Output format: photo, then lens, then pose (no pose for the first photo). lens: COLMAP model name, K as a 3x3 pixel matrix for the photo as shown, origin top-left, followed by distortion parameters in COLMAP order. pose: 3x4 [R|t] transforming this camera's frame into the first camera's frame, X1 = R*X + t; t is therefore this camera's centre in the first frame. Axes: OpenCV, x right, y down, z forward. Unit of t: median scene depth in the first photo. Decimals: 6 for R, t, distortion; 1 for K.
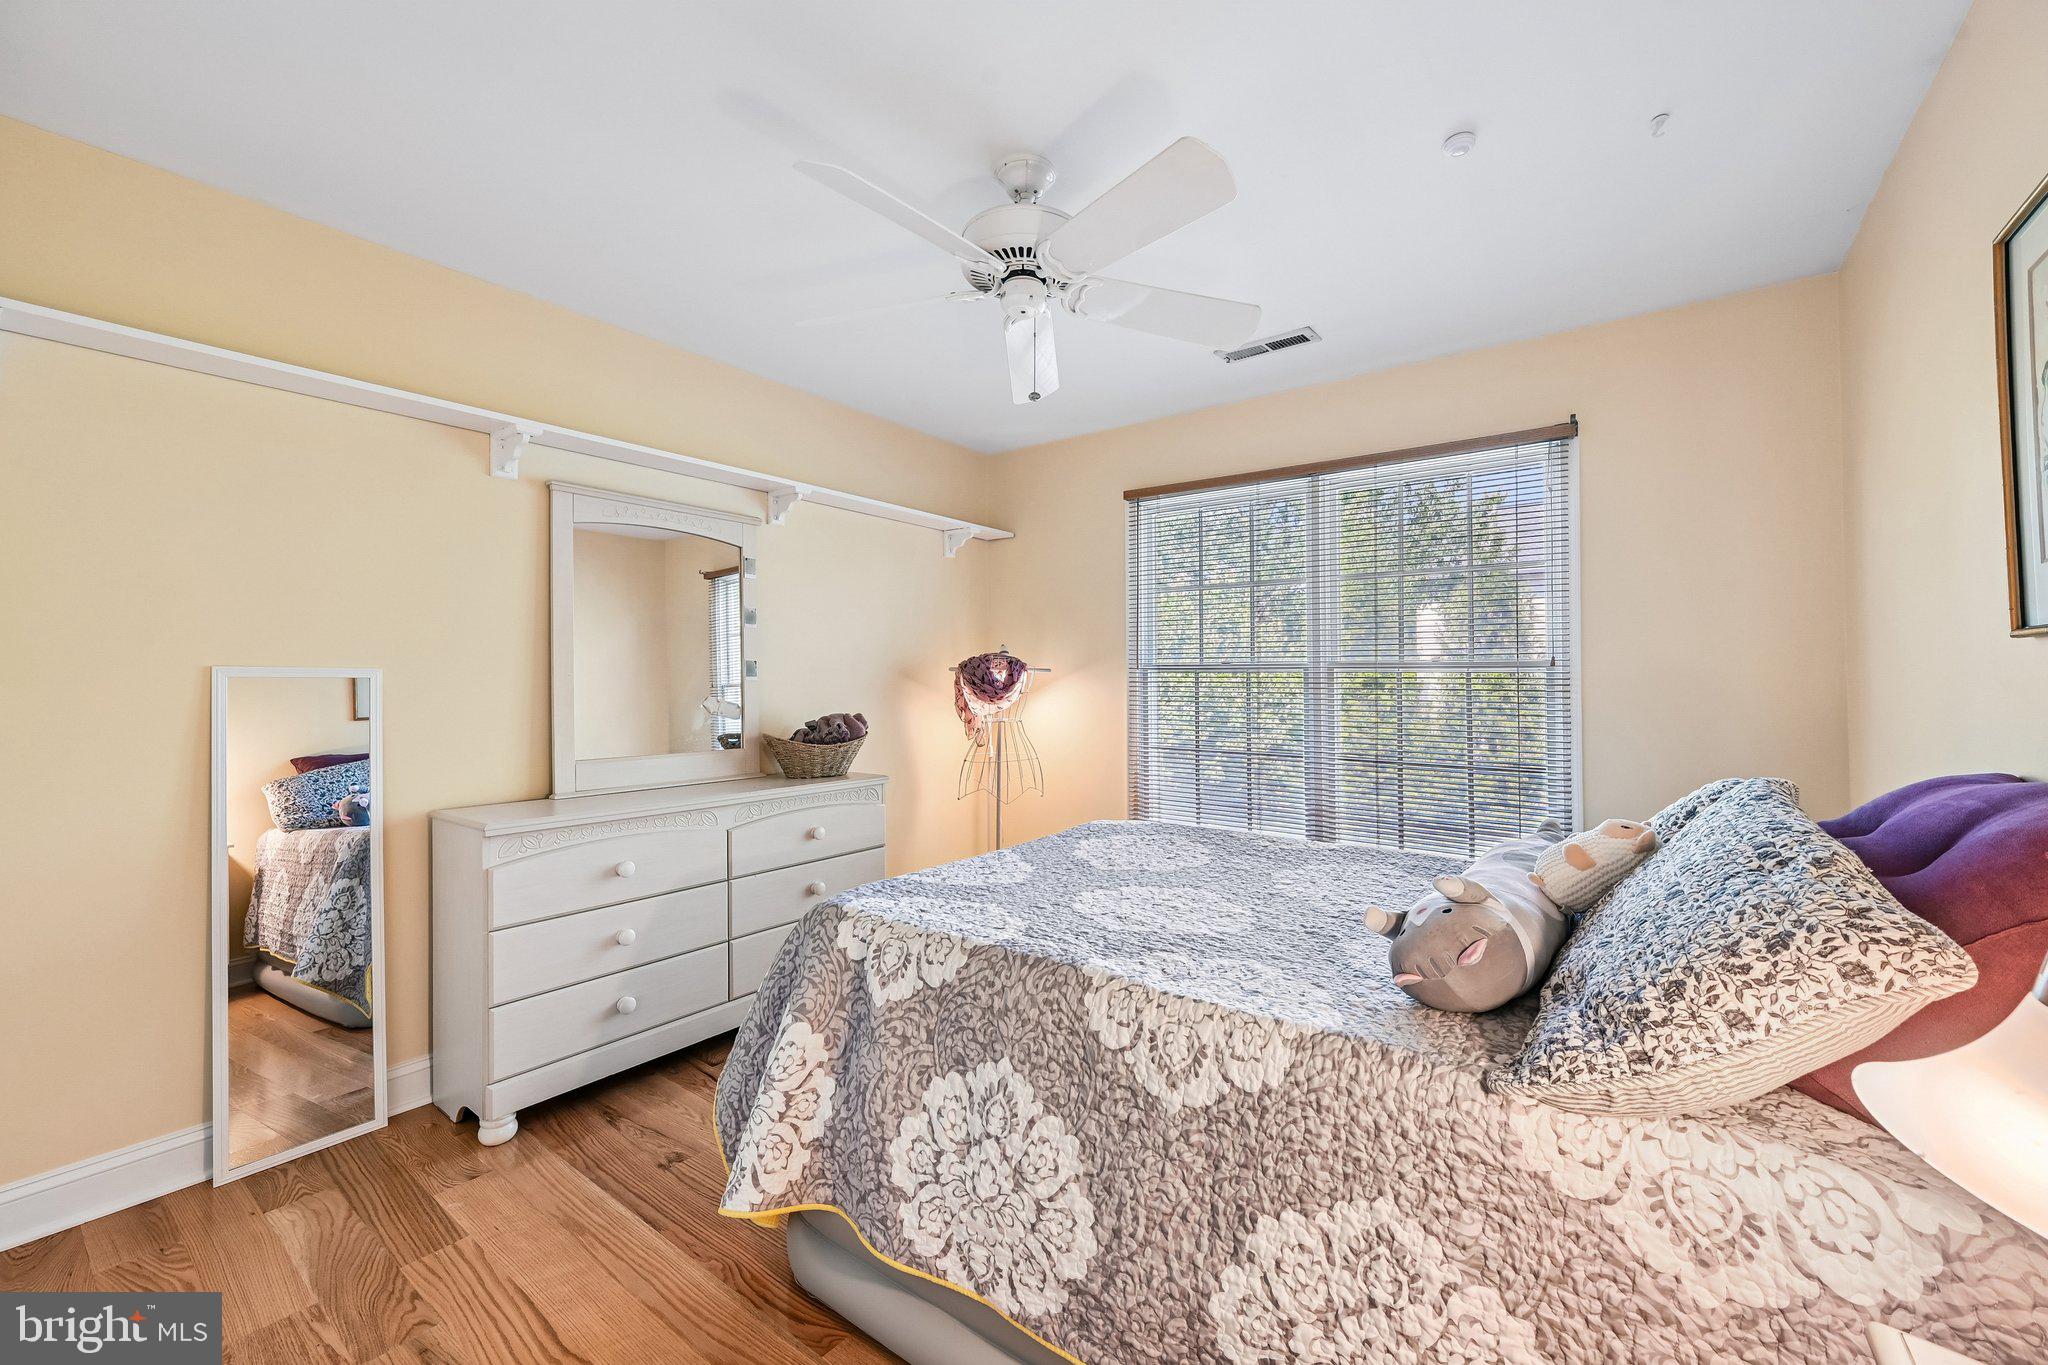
lens RADIAL K [[801.6, 0, 1027.7], [0, 801.6, 691.0], [0, 0, 1]] dist [-0.001756, 0.000024]
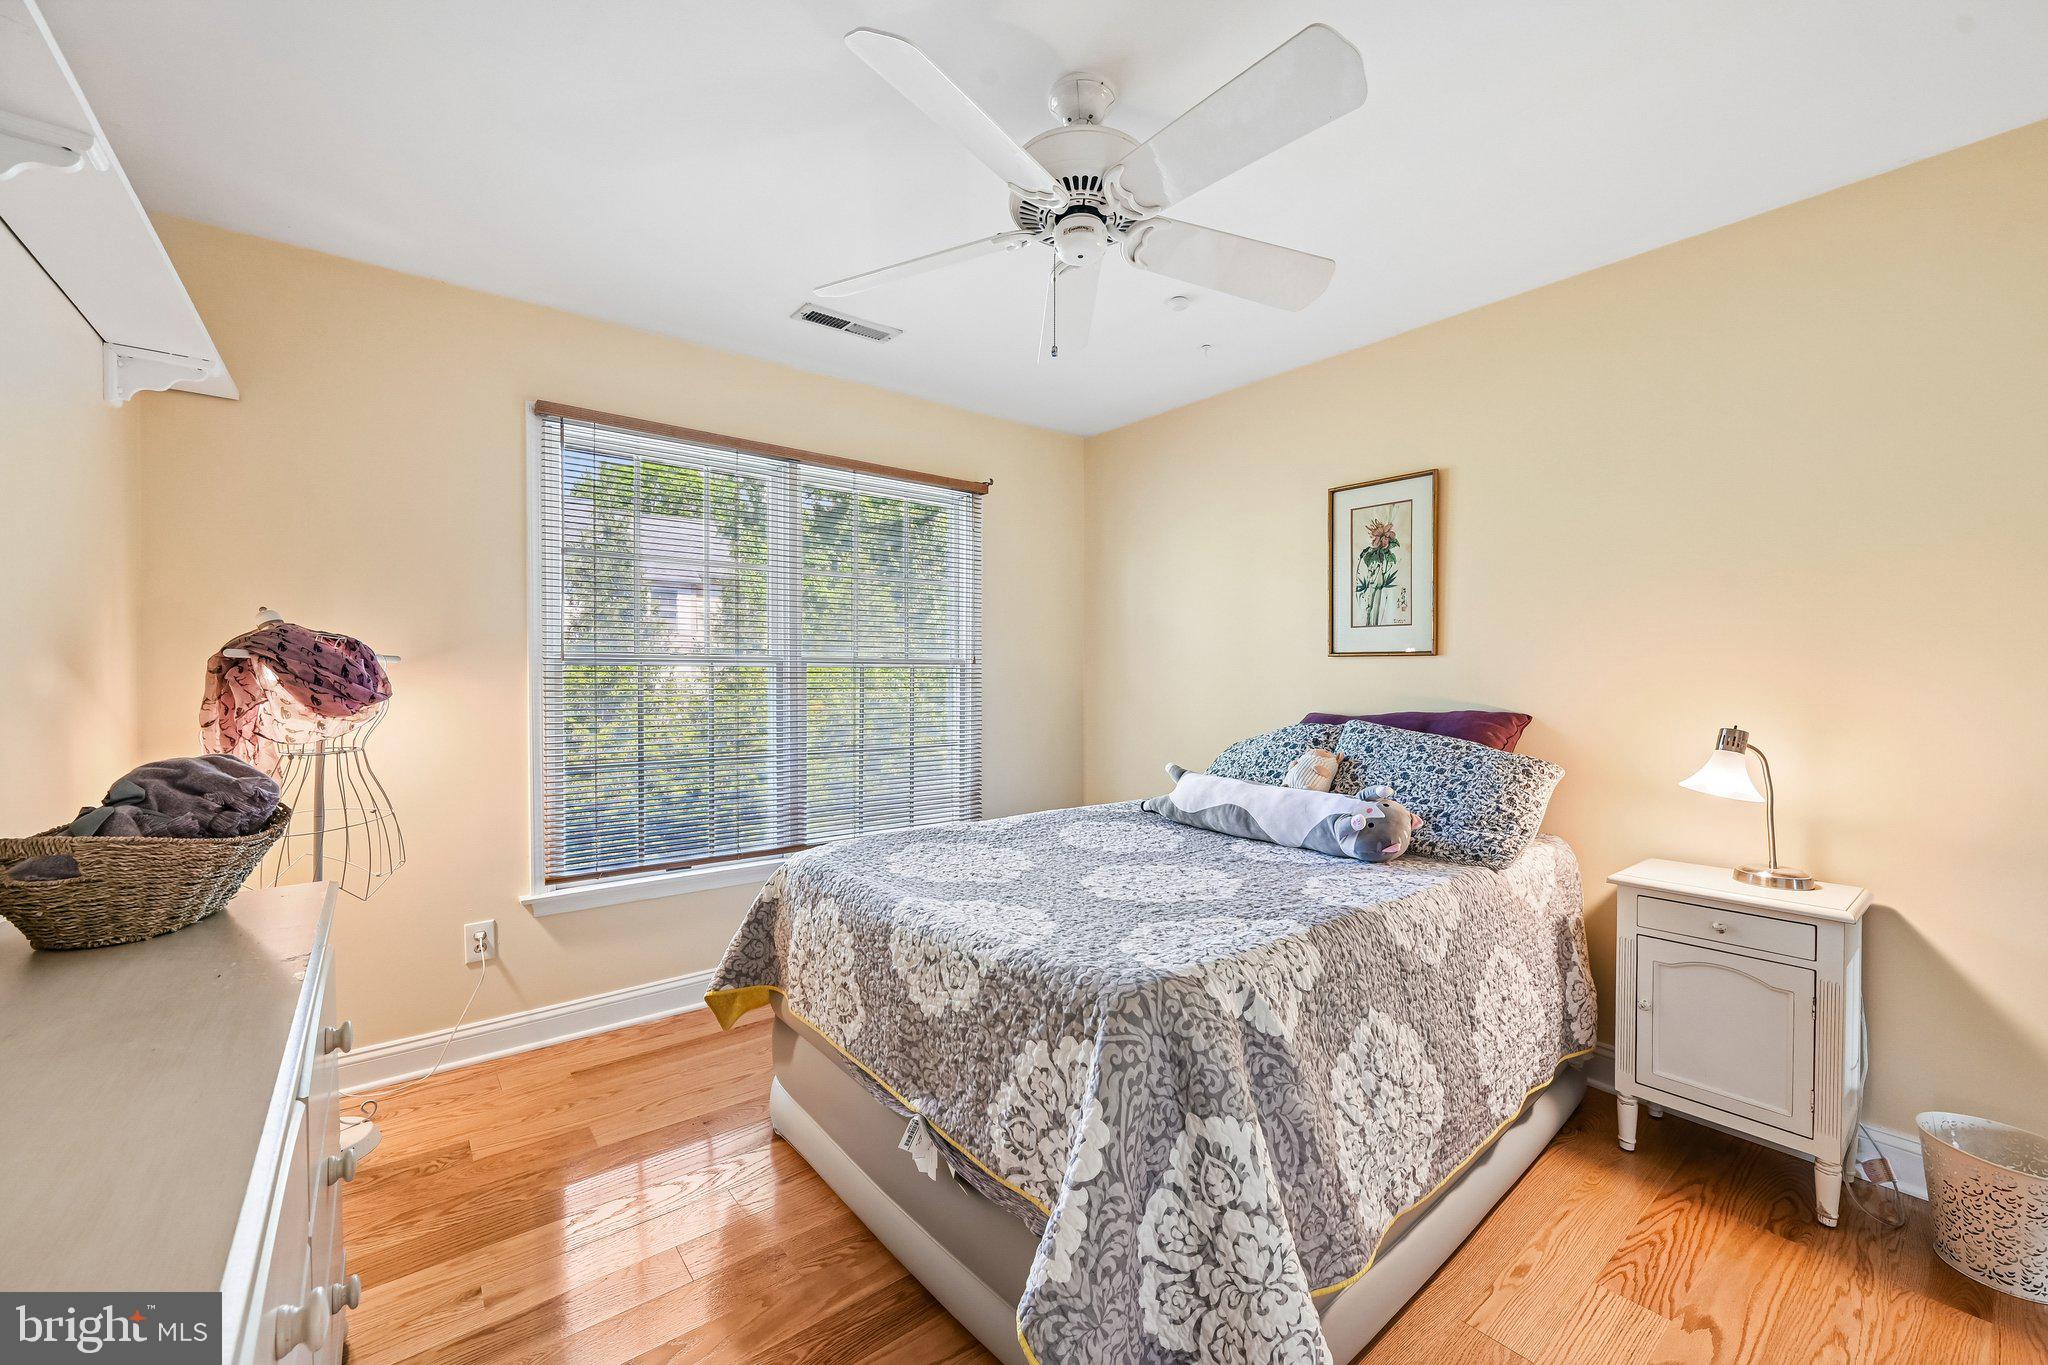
lens RADIAL K [[801.6, 0, 1027.7], [0, 801.6, 691.0], [0, 0, 1]] dist [-0.001756, 0.000024]
pose [[0.251605, -0.021507, 0.967591, -0.887988], [0.012338, 0.999743, 0.019013, -0.014022], [-0.967751, 0.007154, 0.251806, 0.843716]]
